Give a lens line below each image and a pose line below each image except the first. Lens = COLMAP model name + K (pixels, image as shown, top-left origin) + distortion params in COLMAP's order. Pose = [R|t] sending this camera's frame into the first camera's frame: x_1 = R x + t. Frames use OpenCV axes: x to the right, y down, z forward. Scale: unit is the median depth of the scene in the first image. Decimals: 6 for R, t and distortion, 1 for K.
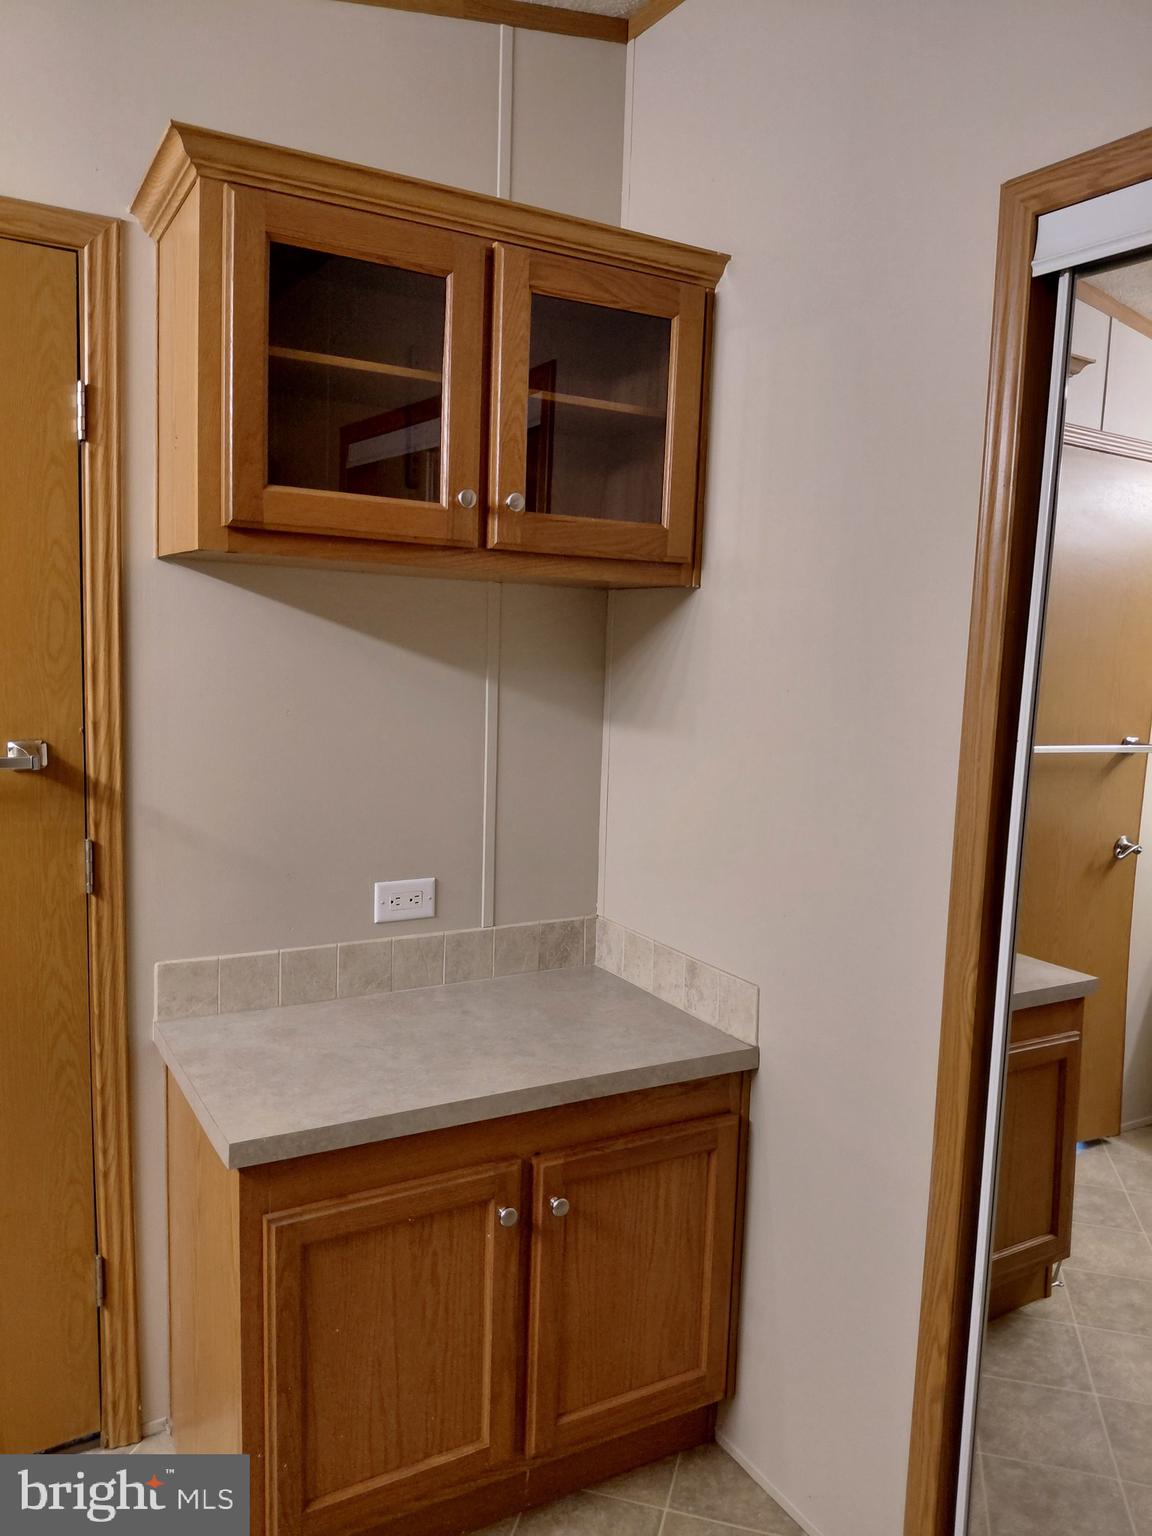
lens RADIAL K [[1135.3, 0, 574.9], [0, 1135.3, 768.2], [0, 0, 1]] dist [0.013182, -0.077412]
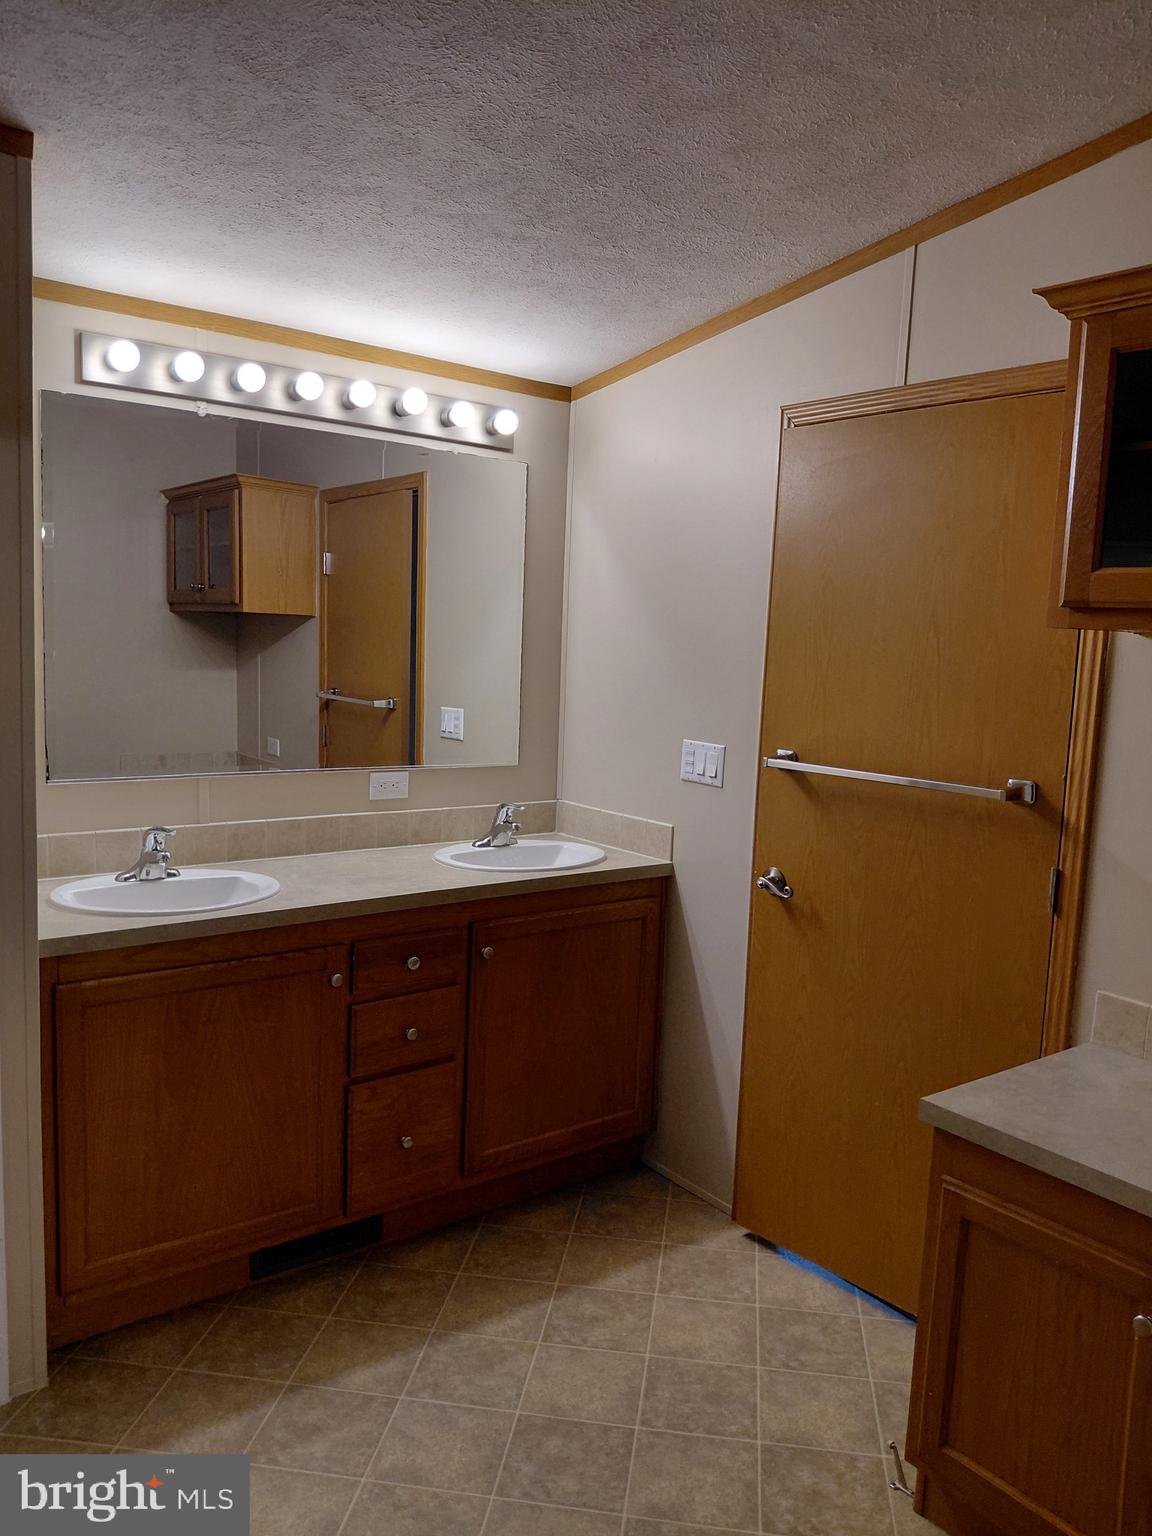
lens RADIAL K [[1135.3, 0, 575.5], [0, 1135.3, 768.6], [0, 0, 1]] dist [0.013182, -0.077412]
pose [[0.134722, 0.088486, -0.986925, 0.775793], [-0.150032, 0.986343, 0.067954, -0.052762], [0.979459, 0.138916, 0.146158, 0.352752]]
